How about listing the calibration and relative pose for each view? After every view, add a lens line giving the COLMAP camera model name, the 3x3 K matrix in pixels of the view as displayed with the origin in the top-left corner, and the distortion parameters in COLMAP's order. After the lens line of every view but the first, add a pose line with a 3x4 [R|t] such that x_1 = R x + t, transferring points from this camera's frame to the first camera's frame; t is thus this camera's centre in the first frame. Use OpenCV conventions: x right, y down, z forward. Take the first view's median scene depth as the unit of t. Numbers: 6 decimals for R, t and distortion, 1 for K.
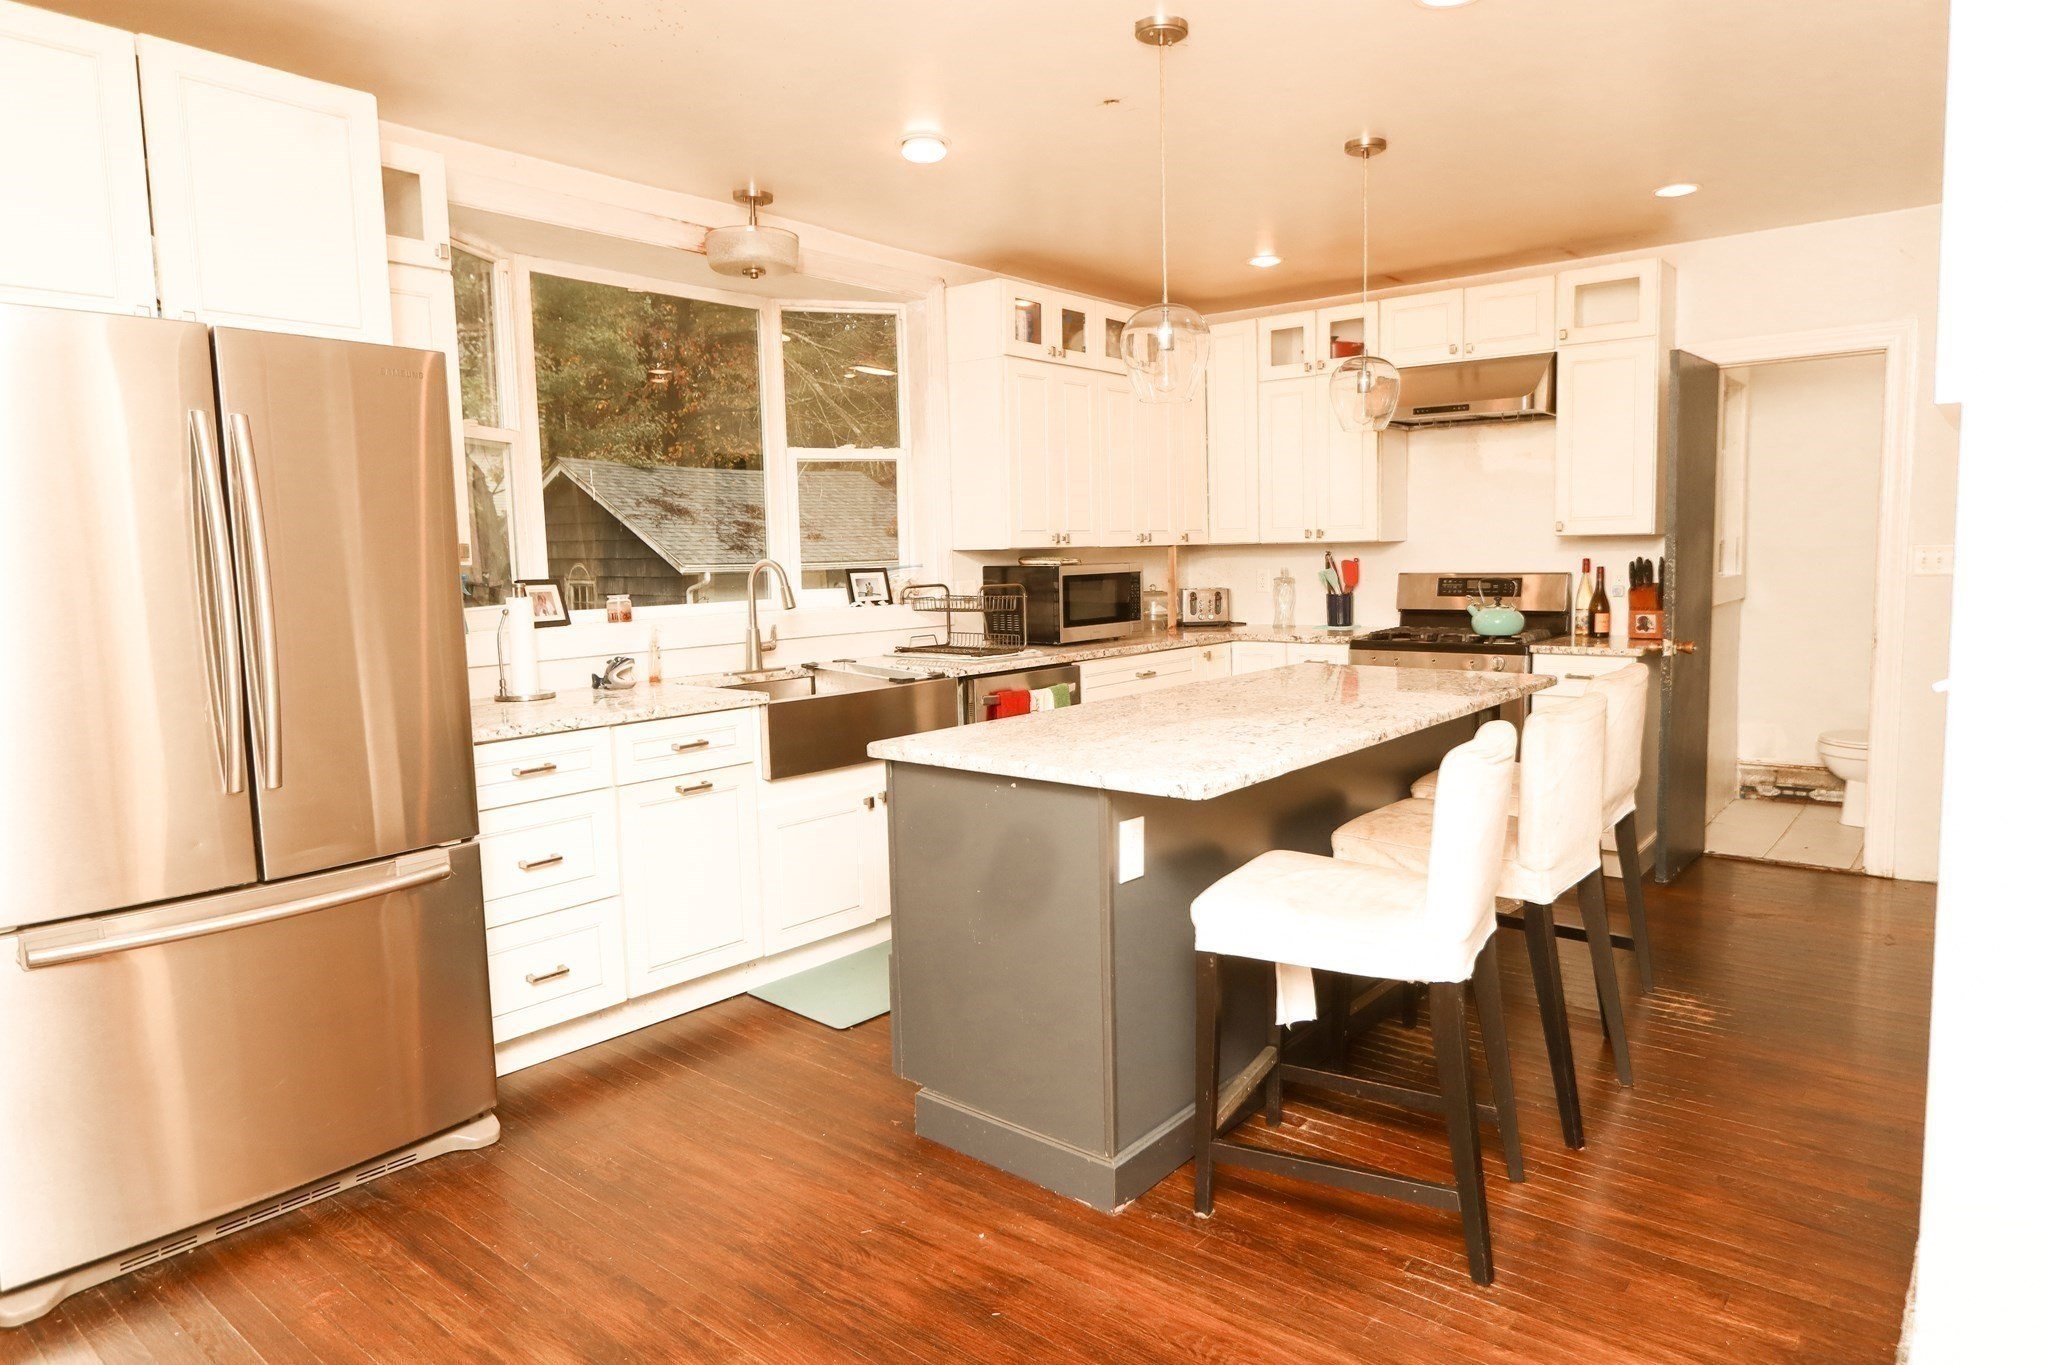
lens RADIAL K [[1249.3, 0, 1029.5], [0, 1249.3, 682.7], [0, 0, 1]] dist [-0.003949, 0.003828]
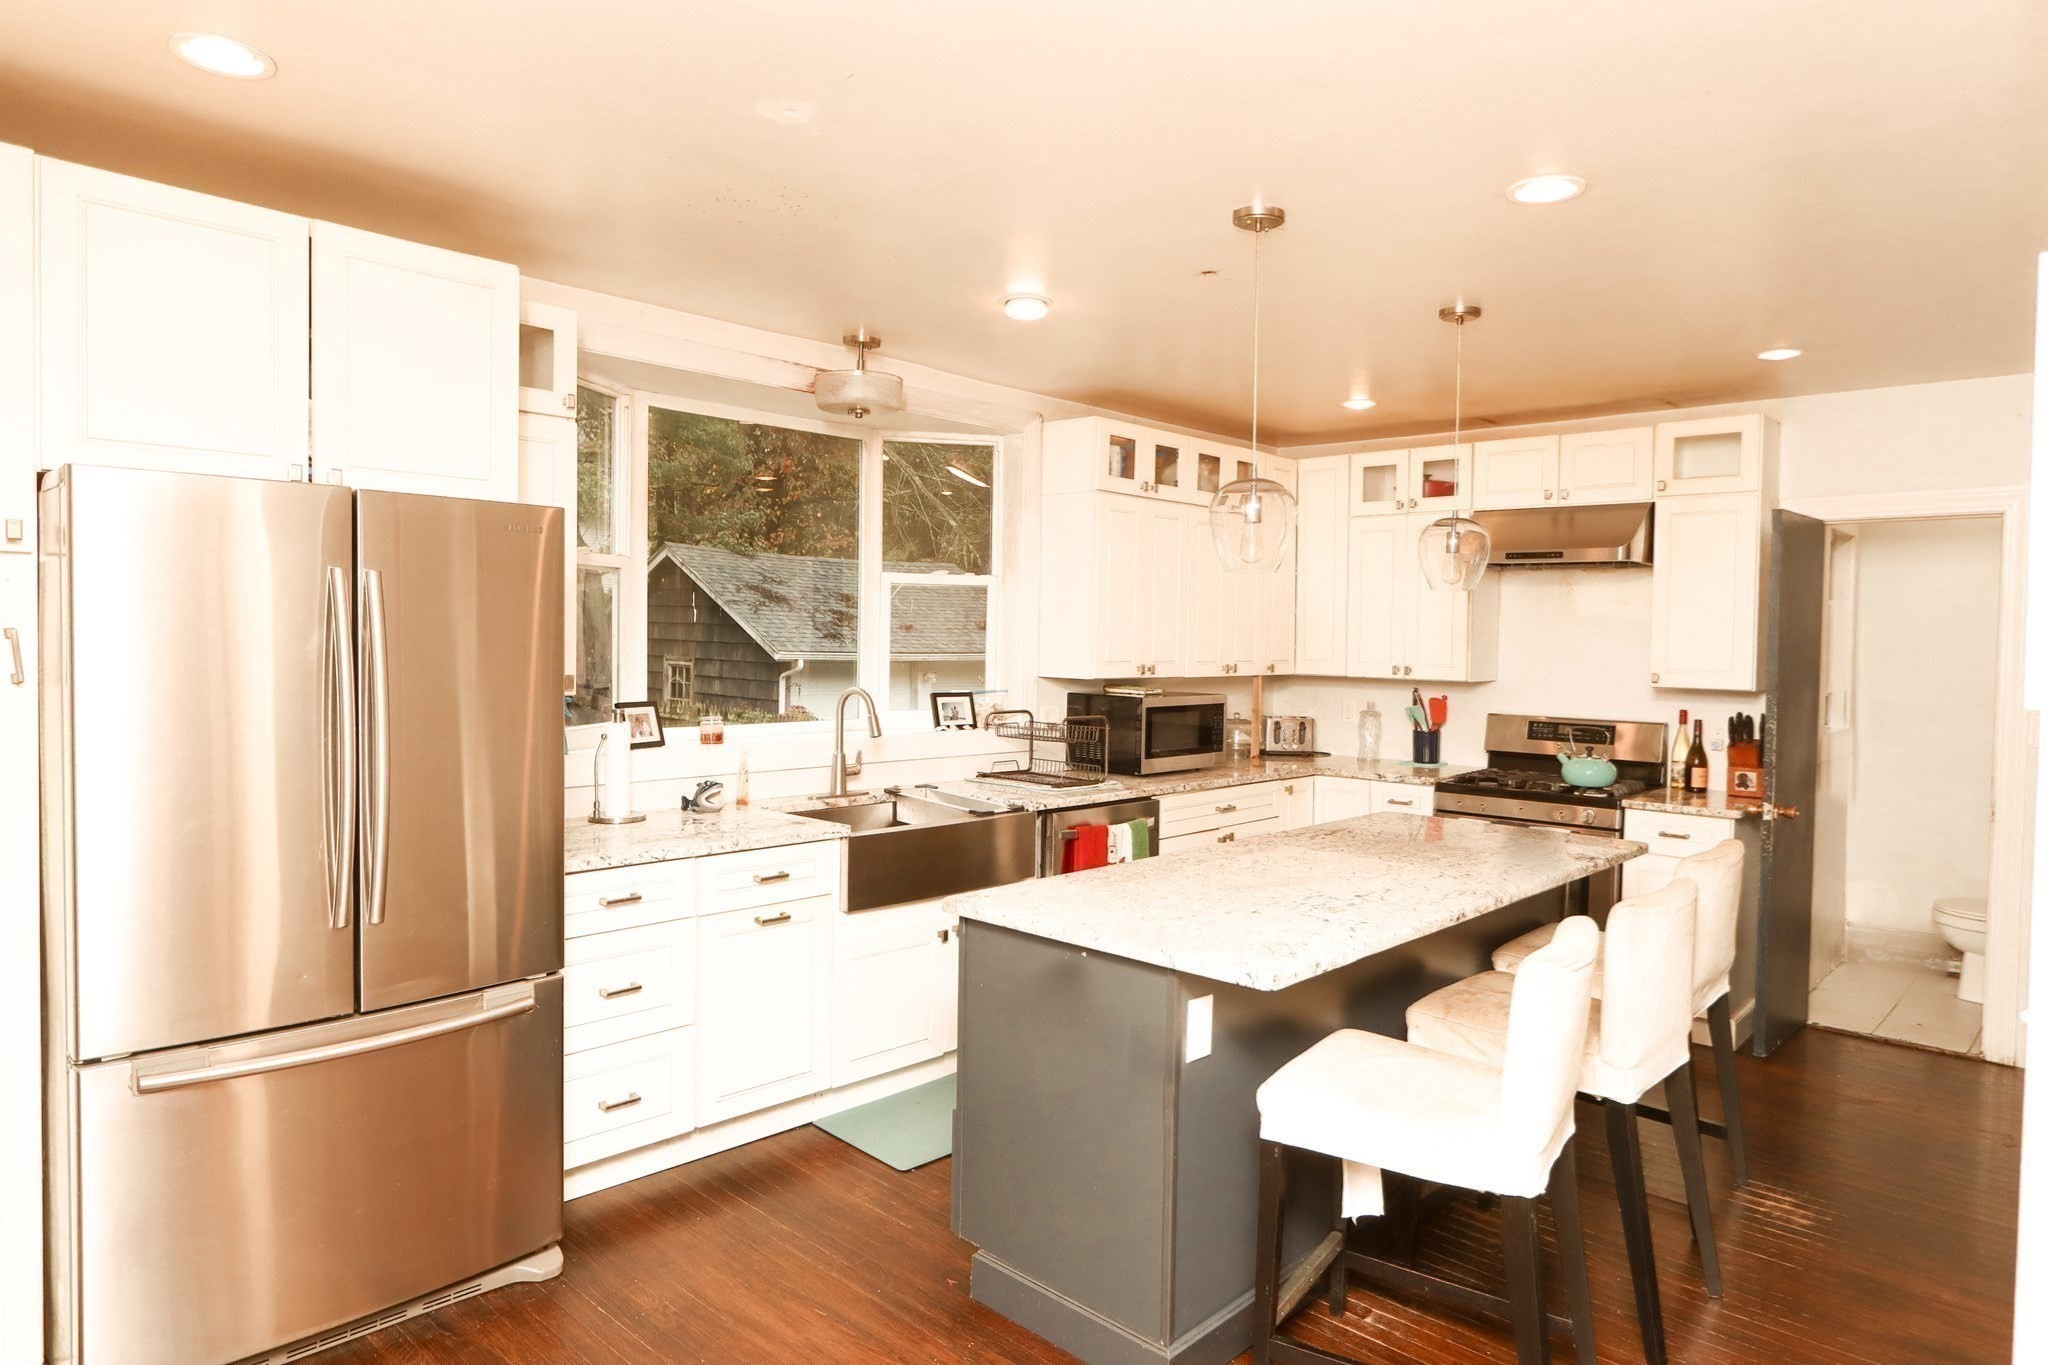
lens RADIAL K [[1248.0, 0, 1030.7], [0, 1248.0, 681.9], [0, 0, 1]] dist [-0.003888, 0.004587]
pose [[0.996779, 0.041136, -0.068844, 0.003112], [-0.045770, 0.996693, -0.067149, -0.043325], [0.065854, 0.070084, 0.995365, -0.011143]]
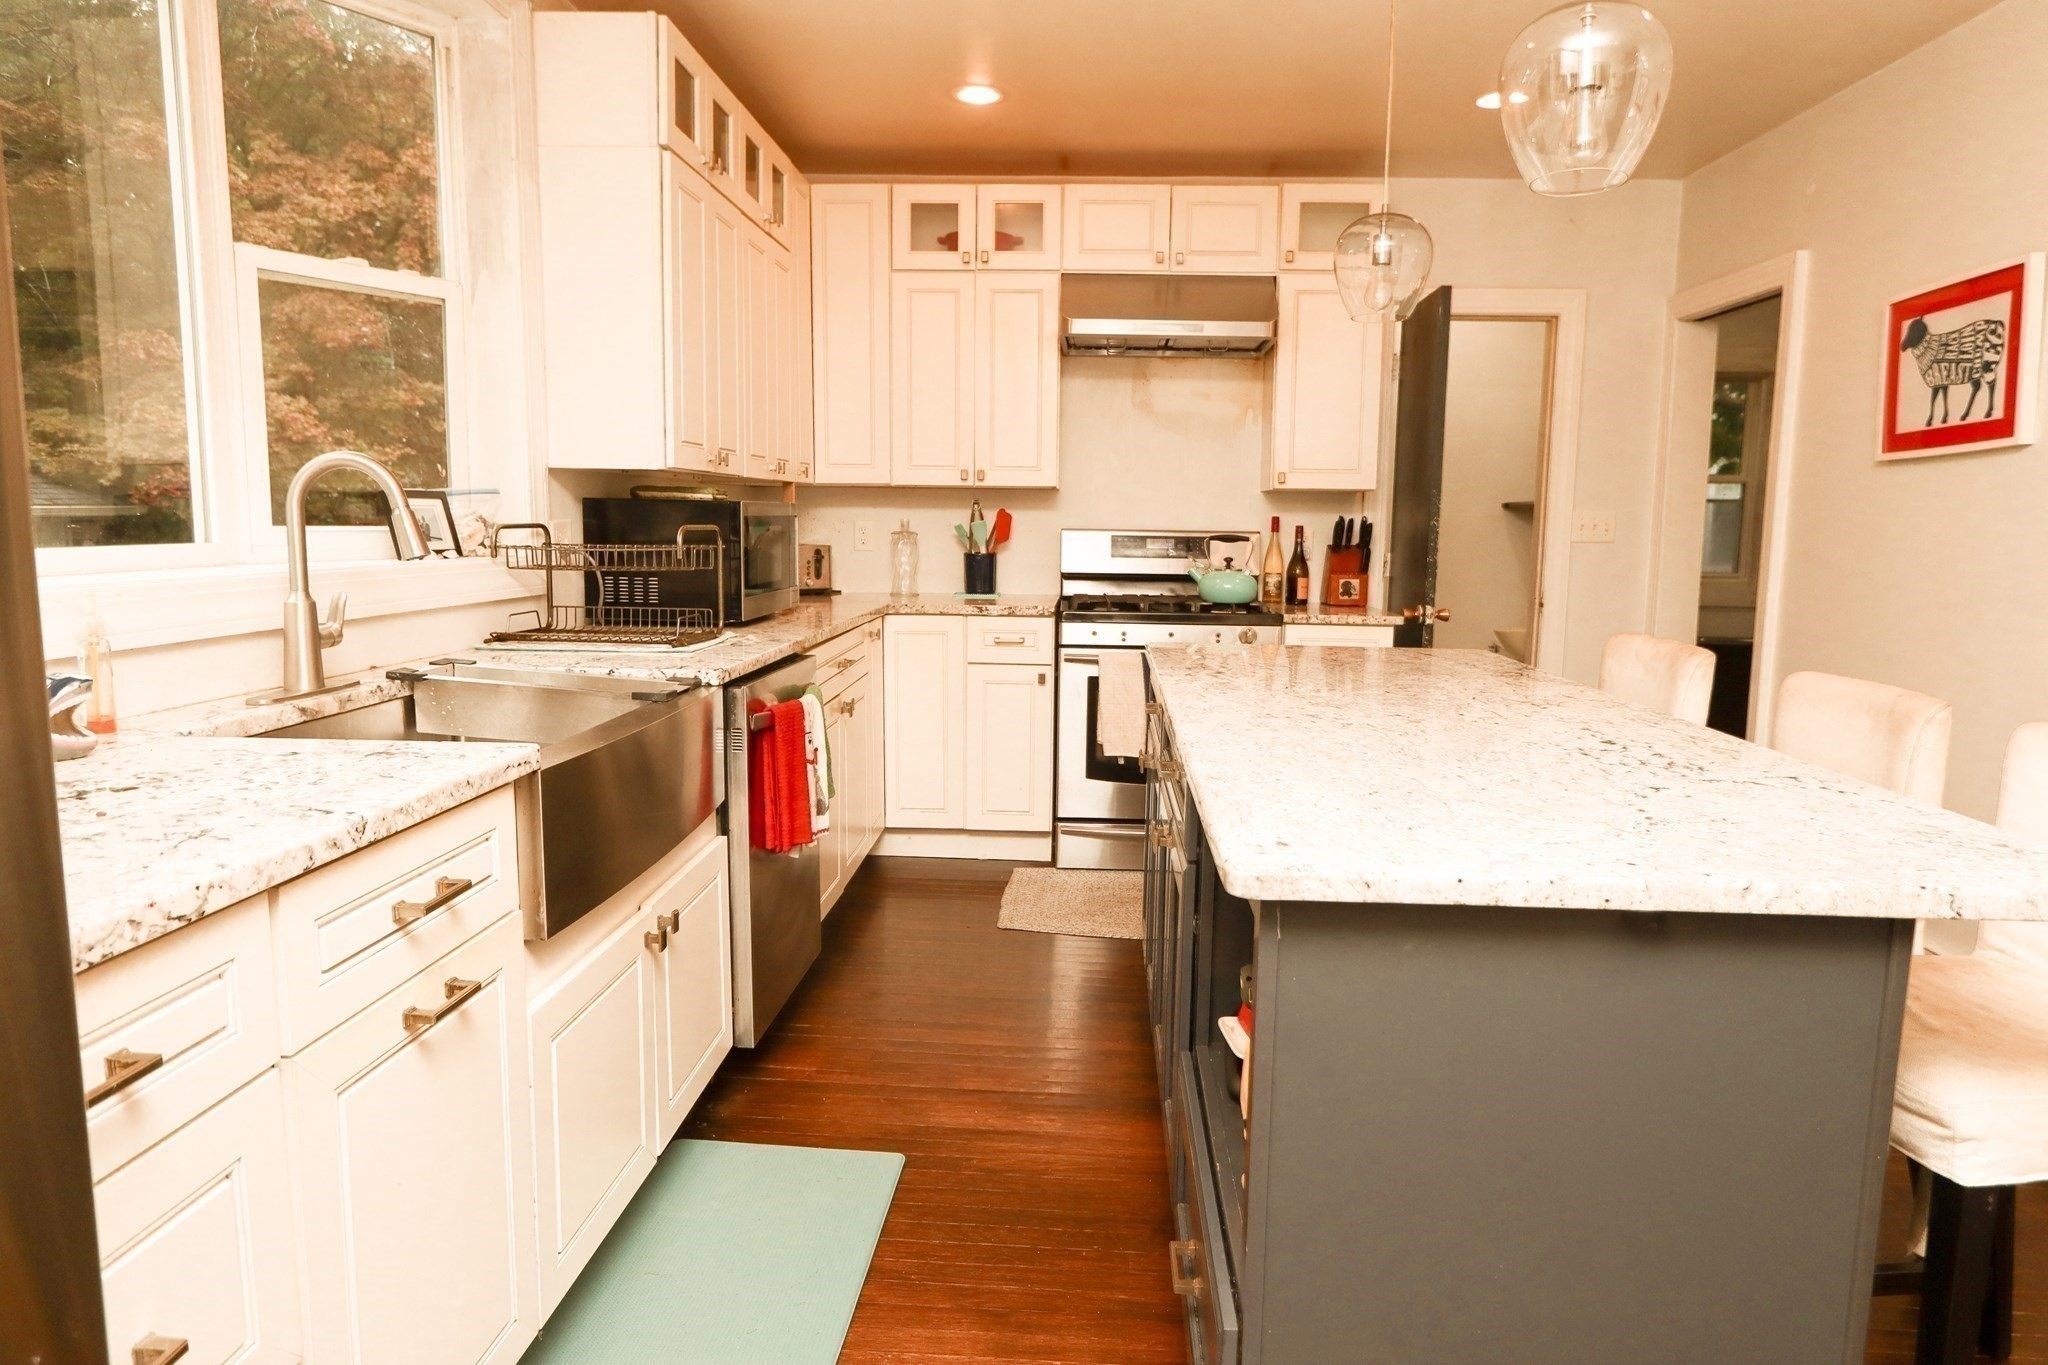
lens RADIAL K [[1259.8, 0, 1055.9], [0, 1259.8, 668.5], [0, 0, 1]] dist [-0.003865, 0.000368]
pose [[0.802637, -0.038550, 0.595221, -0.297715], [0.031990, 0.999255, 0.021580, -0.020361], [-0.595610, 0.001720, 0.803272, 0.492031]]
